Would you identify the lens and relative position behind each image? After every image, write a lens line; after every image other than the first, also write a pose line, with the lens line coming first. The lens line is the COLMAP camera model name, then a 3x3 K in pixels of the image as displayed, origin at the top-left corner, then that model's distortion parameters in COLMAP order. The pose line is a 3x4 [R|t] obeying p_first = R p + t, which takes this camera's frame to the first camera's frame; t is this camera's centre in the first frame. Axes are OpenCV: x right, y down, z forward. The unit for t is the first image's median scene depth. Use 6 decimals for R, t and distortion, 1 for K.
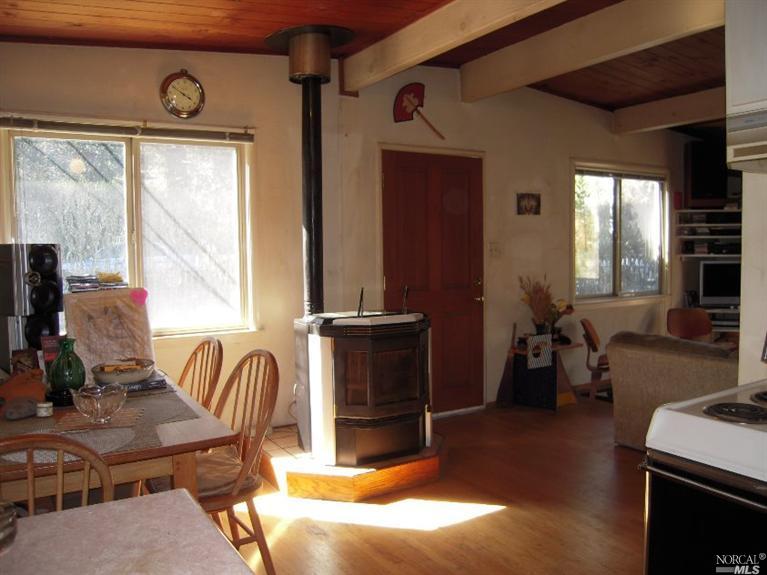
lens RADIAL K [[640.3, 0, 390.8], [0, 640.3, 289.0], [0, 0, 1]] dist [-0.119818, 0.072090]
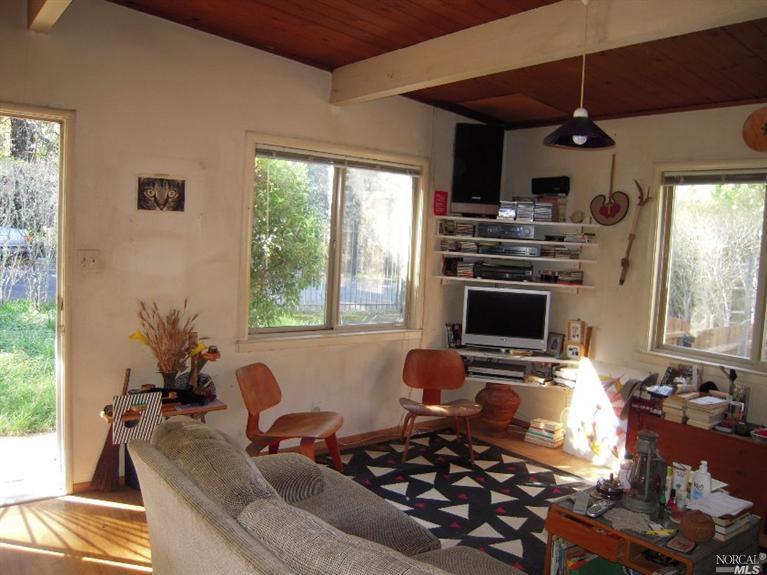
lens RADIAL K [[640.3, 0, 390.8], [0, 640.3, 289.0], [0, 0, 1]] dist [-0.119818, 0.072090]
pose [[0.991682, 0.057640, 0.115086, 0.526025], [-0.059797, 0.998092, 0.015377, -0.078964], [-0.113980, -0.022131, 0.993237, 0.414195]]
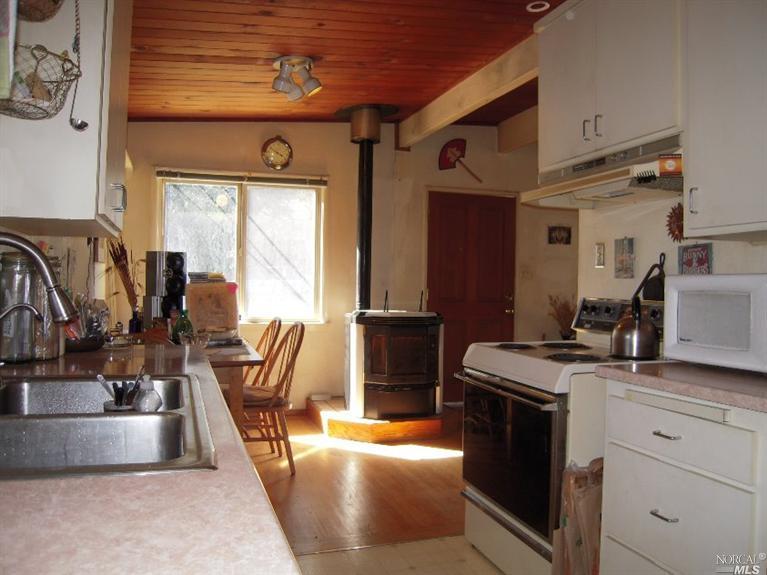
lens RADIAL K [[640.3, 0, 390.8], [0, 640.3, 289.0], [0, 0, 1]] dist [-0.119818, 0.072090]
pose [[0.974093, 0.032015, -0.223868, 0.241584], [-0.043916, 0.997863, -0.048383, 0.054051], [0.221841, 0.056961, 0.973418, -0.315221]]
